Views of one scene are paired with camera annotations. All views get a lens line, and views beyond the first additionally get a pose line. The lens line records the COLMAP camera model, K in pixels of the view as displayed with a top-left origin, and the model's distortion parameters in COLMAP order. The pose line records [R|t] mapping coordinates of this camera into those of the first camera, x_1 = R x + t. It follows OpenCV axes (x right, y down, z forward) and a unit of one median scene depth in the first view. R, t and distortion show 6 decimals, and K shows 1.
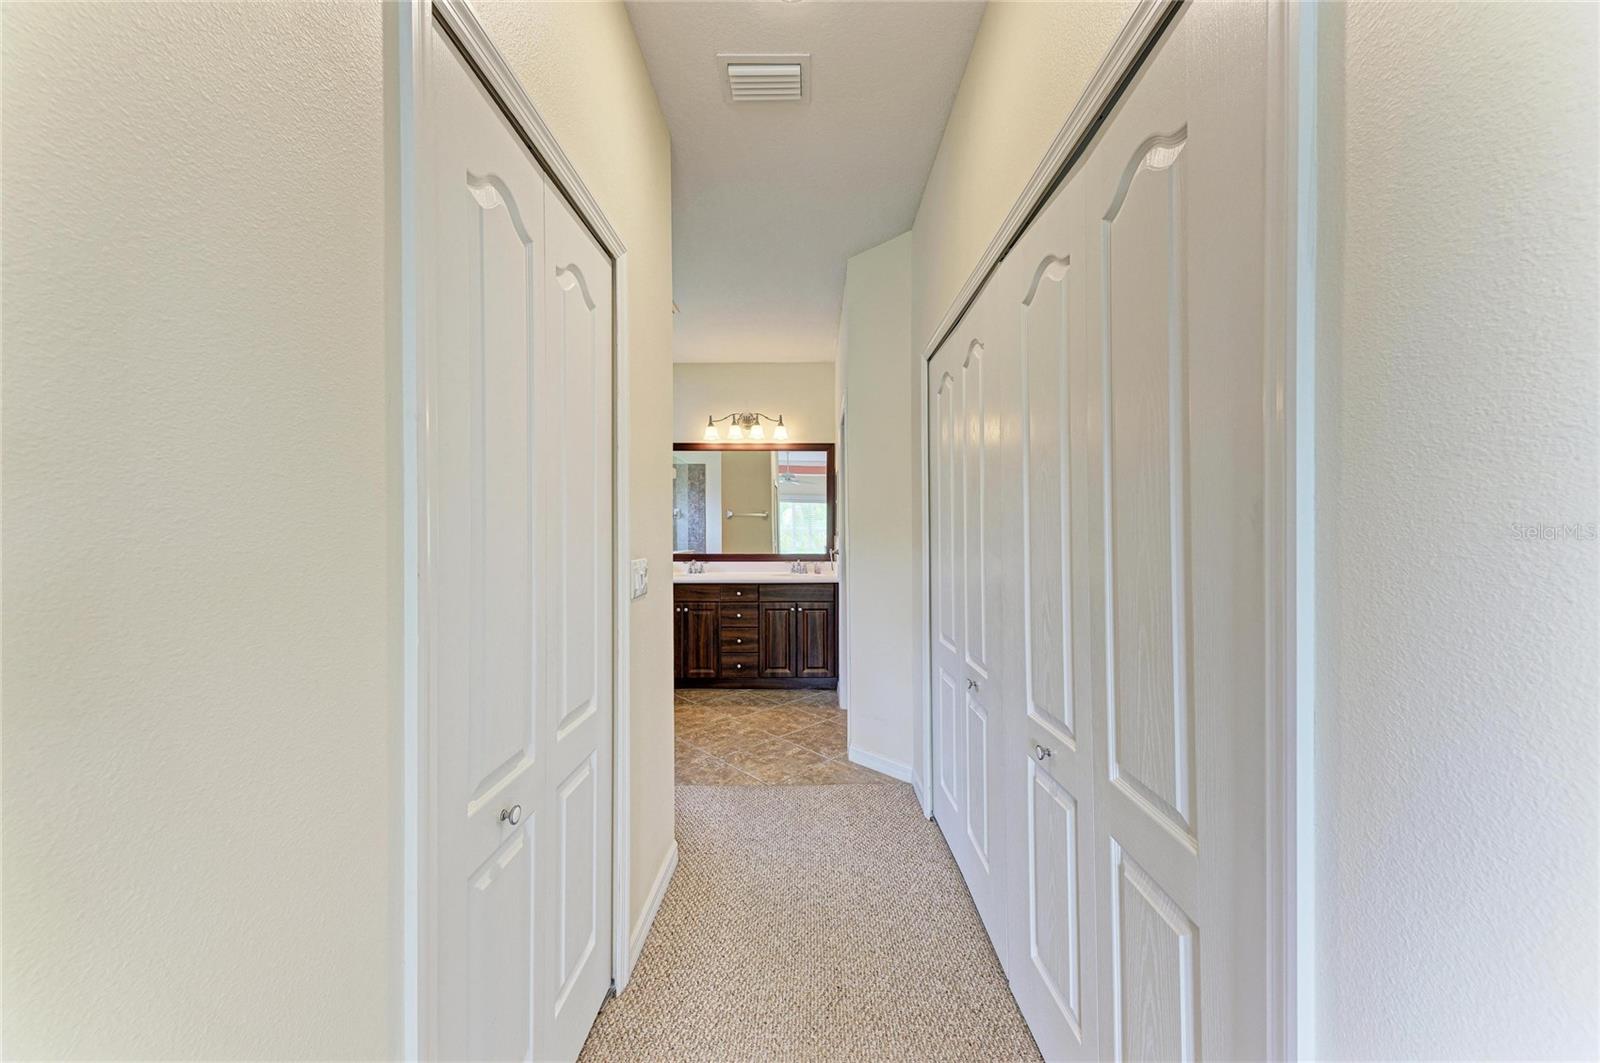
lens RADIAL K [[539.9, 0, 801.4], [0, 539.9, 532.0], [0, 0, 1]] dist [0.020998, -0.005500]
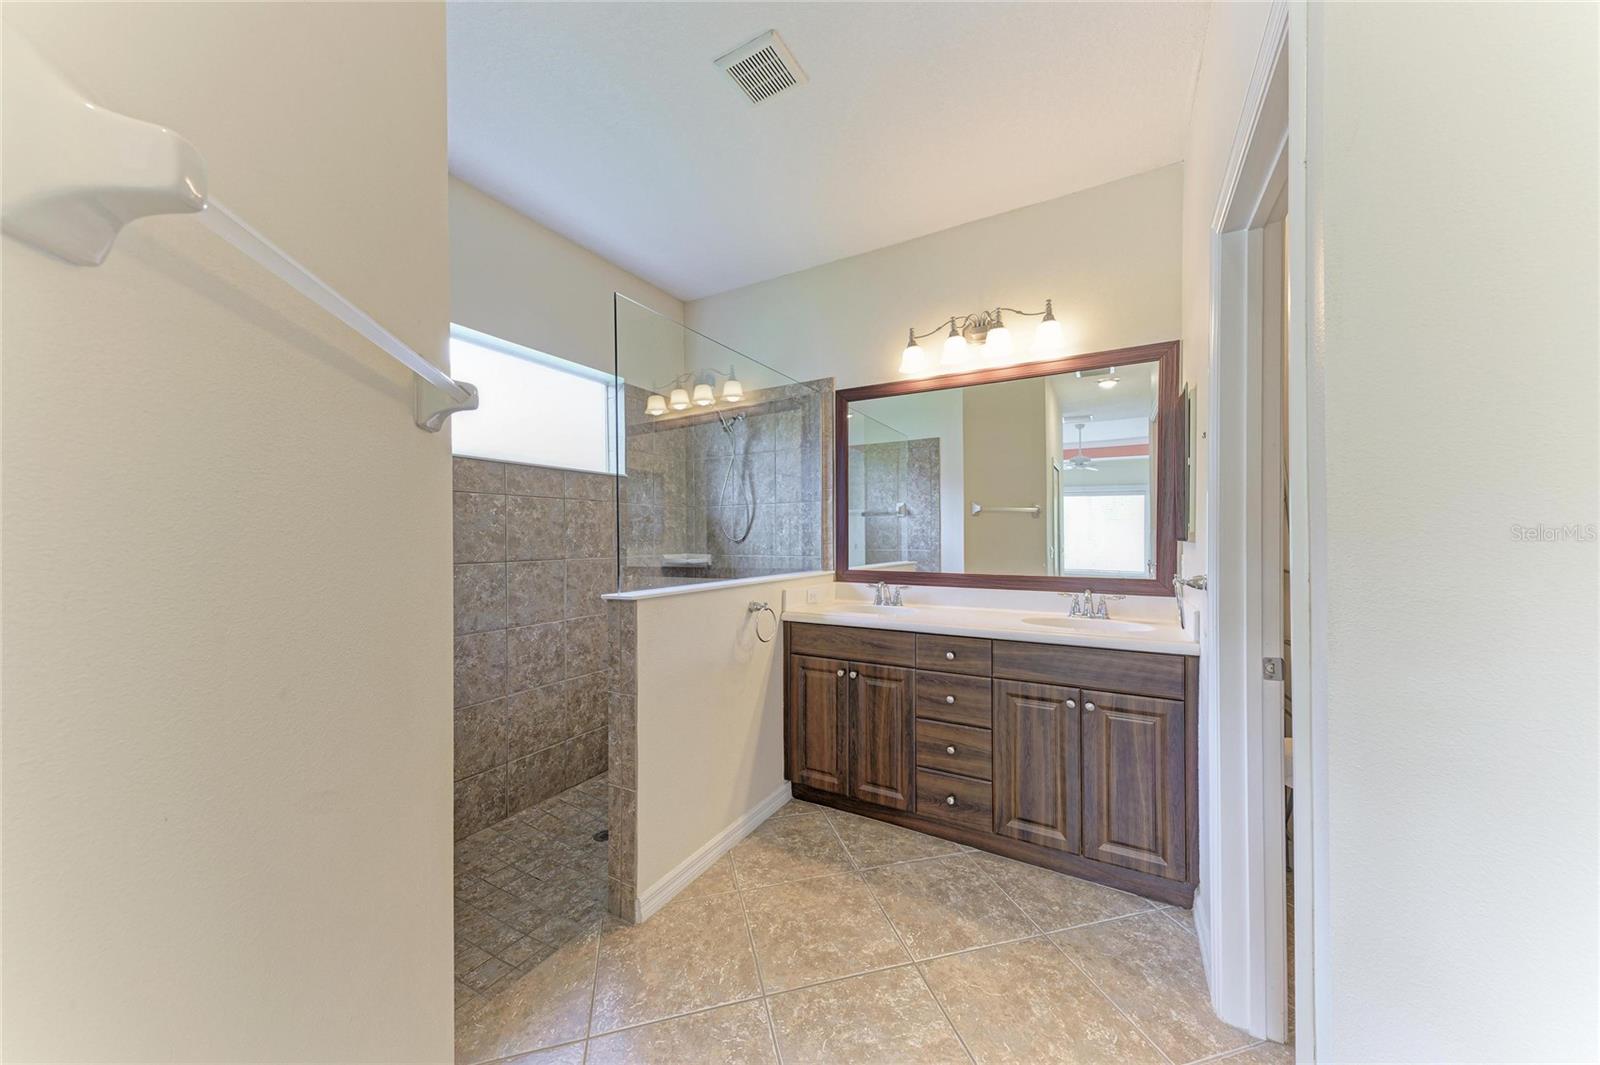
lens RADIAL K [[543.9, 0, 796.3], [0, 543.9, 540.0], [0, 0, 1]] dist [0.019225, 0.000024]
pose [[0.872835, 0.003836, -0.488001, 0.006107], [-0.001376, 0.999984, 0.005401, 0.003875], [0.488014, -0.004043, 0.872826, 0.484951]]
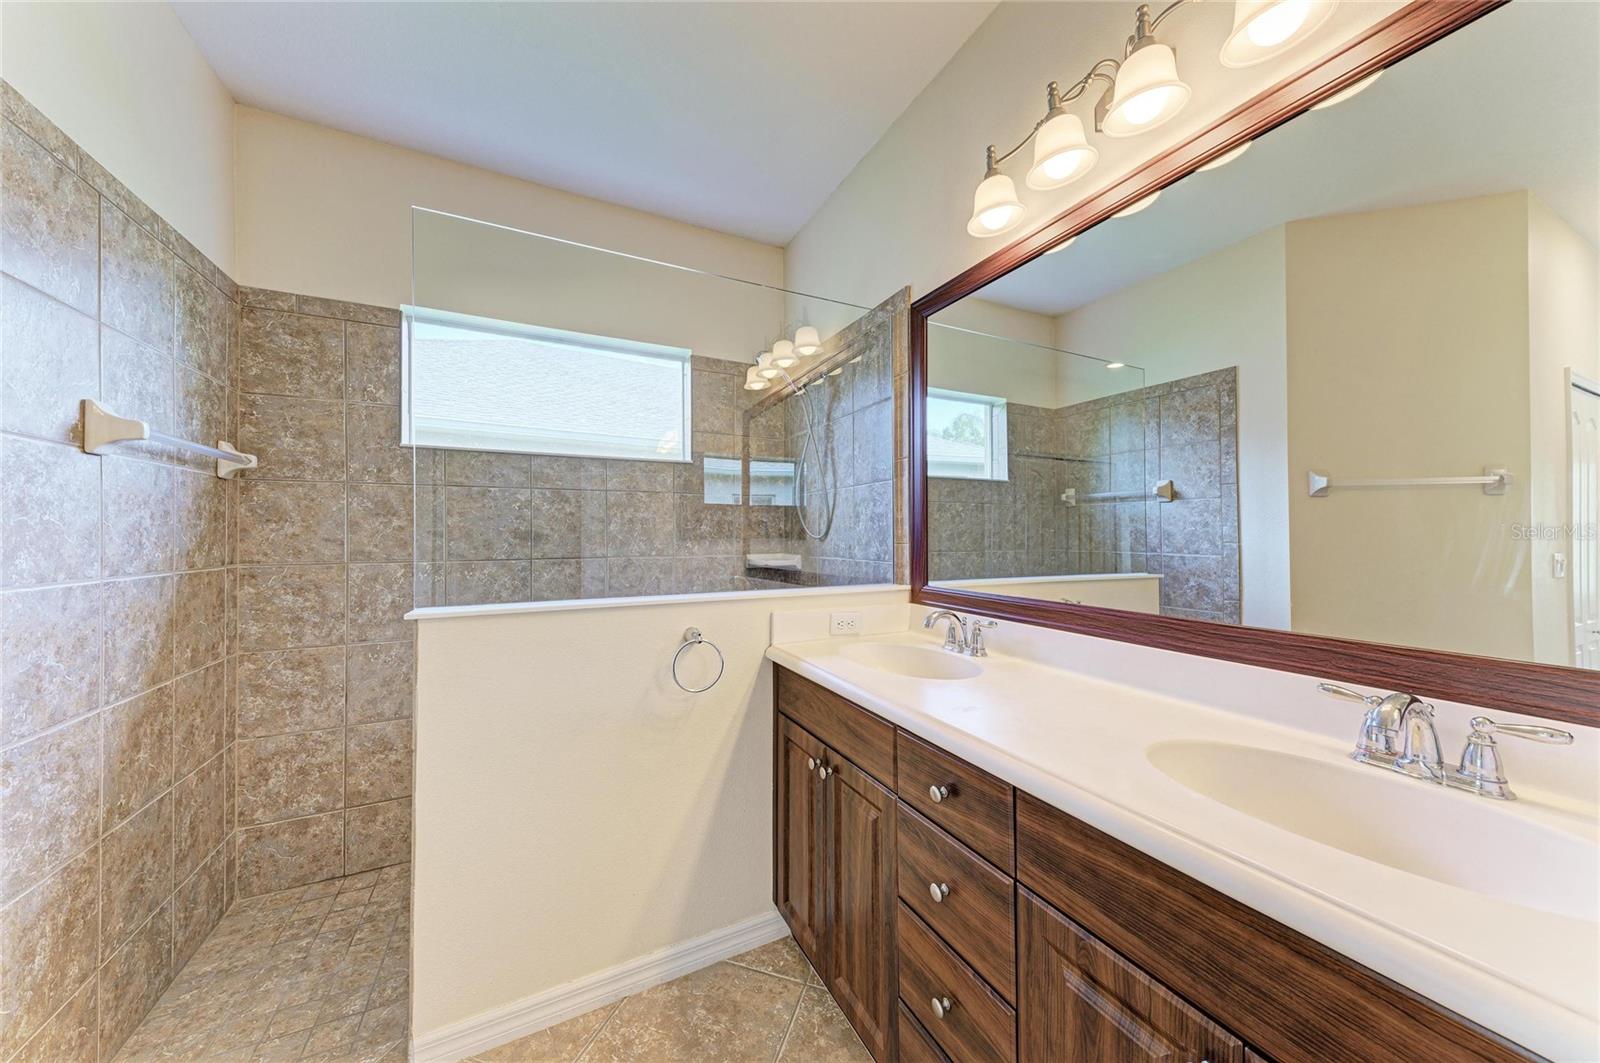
lens RADIAL K [[539.9, 0, 801.4], [0, 539.9, 532.0], [0, 0, 1]] dist [0.020998, -0.005500]
pose [[0.464255, -0.002353, -0.885698, 0.060116], [-0.002062, 0.999991, -0.003738, 0.004691], [0.885699, 0.003562, 0.464246, 0.836928]]
